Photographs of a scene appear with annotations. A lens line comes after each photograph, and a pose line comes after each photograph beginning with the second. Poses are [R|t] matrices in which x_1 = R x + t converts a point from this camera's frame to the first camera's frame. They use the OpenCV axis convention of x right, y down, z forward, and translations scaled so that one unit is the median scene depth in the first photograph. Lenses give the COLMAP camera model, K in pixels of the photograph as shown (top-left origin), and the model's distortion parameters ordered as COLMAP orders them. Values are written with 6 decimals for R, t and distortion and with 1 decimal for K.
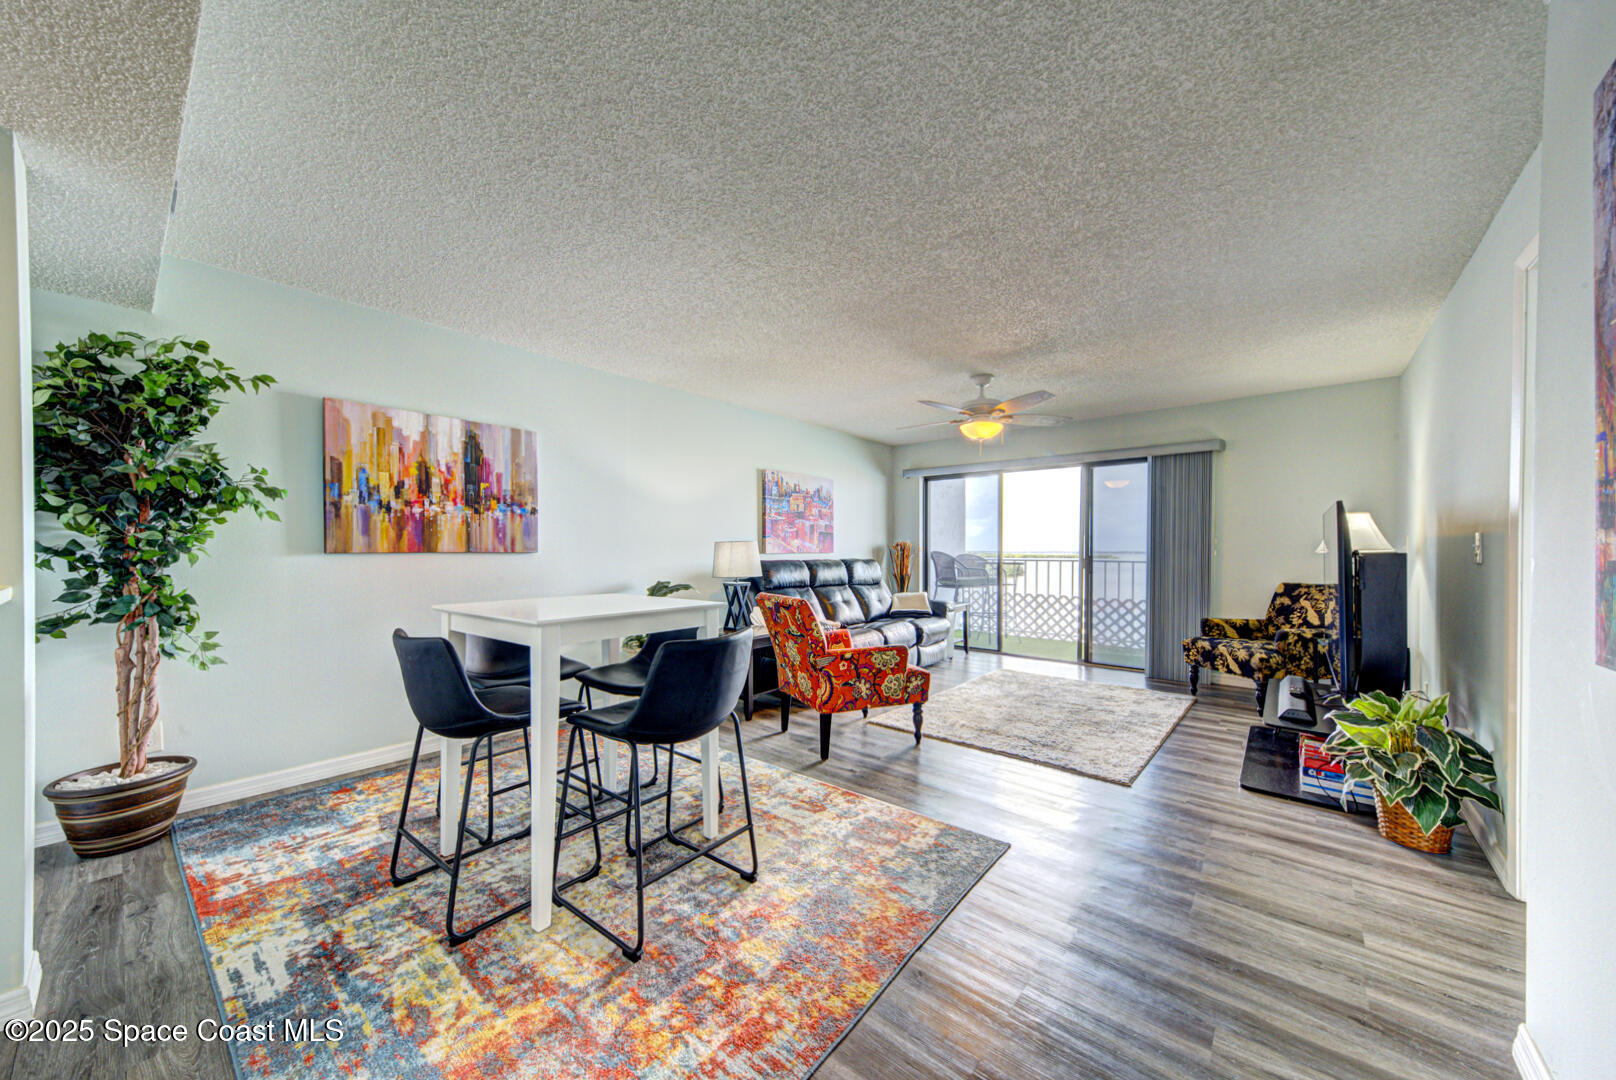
lens RADIAL K [[575.7, 0, 793.3], [0, 575.7, 553.9], [0, 0, 1]] dist [0.019410, 0.000203]
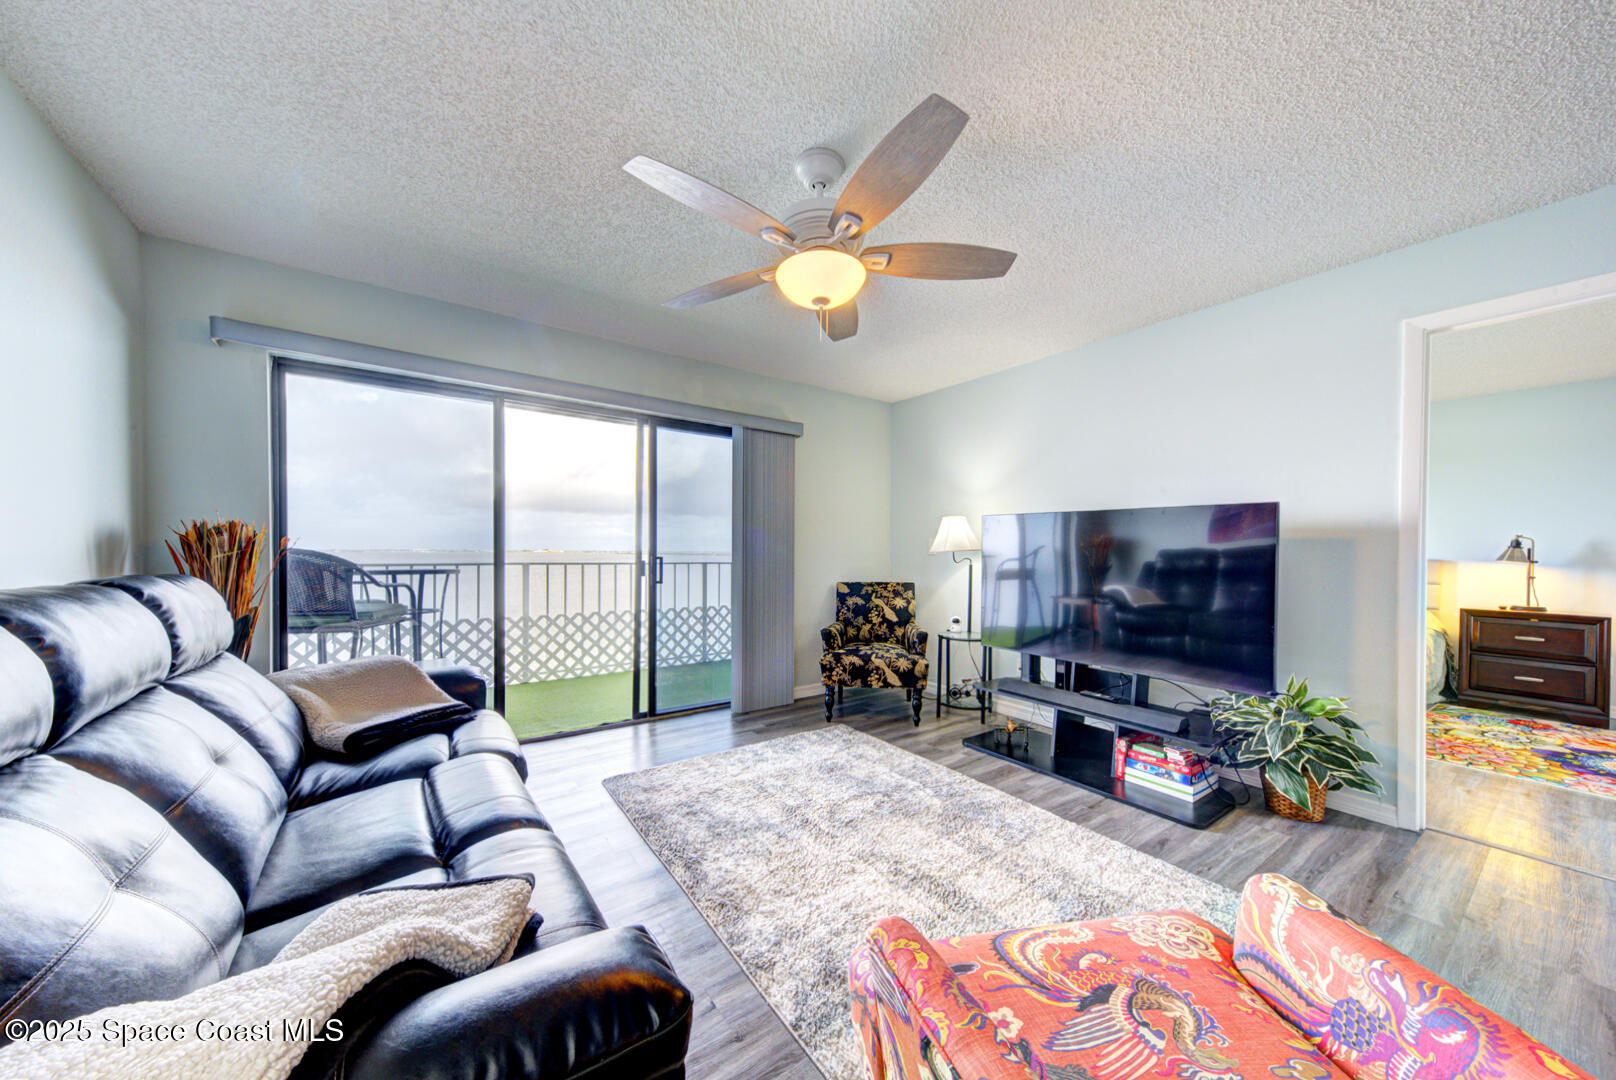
lens RADIAL K [[558.1, 0, 810.8], [0, 558.1, 551.0], [0, 0, 1]] dist [0.018382, -0.000904]
pose [[0.227691, -0.000112, 0.973733, -0.102259], [0.001282, 0.999999, -0.000185, -0.003977], [-0.973732, 0.001291, 0.227691, 0.846285]]
